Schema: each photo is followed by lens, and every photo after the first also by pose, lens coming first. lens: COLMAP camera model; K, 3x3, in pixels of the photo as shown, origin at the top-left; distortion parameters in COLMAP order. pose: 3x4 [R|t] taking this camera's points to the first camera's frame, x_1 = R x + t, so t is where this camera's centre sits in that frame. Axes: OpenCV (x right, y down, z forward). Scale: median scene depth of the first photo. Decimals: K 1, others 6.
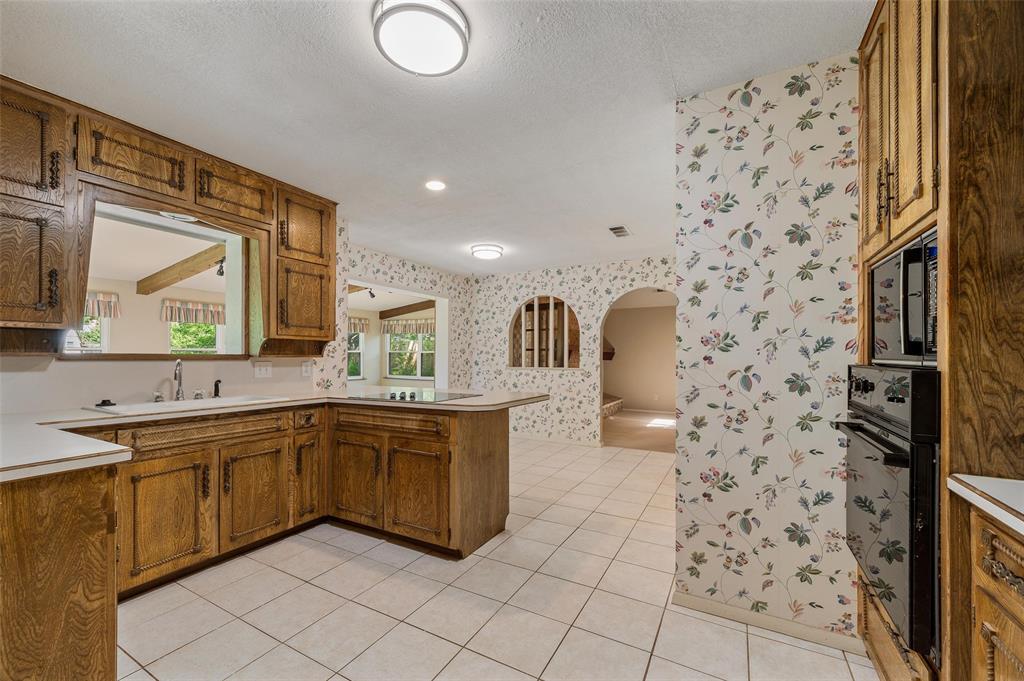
lens RADIAL K [[406.1, 0, 518.2], [0, 406.1, 351.8], [0, 0, 1]] dist [-0.000695, 0.000038]
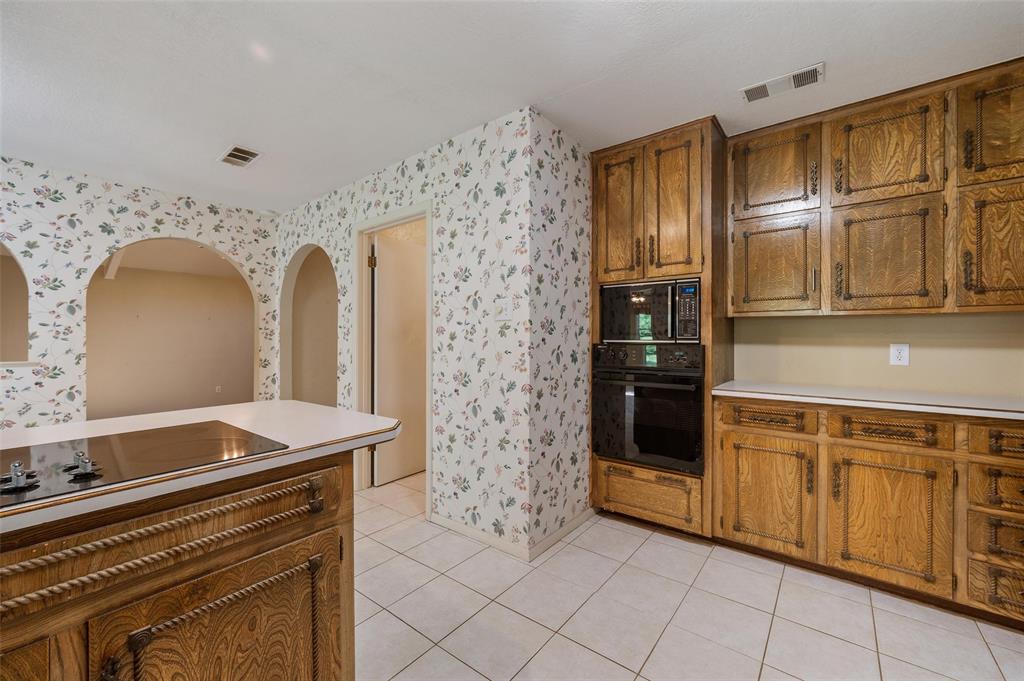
lens RADIAL K [[417.1, 0, 512.0], [0, 417.1, 340.5], [0, 0, 1]] dist [0.000210, 0.000115]
pose [[0.169393, -0.009953, 0.985498, -0.559973], [-0.009398, 0.999887, 0.011714, 0.001674], [-0.985504, -0.011246, 0.169281, 0.643906]]
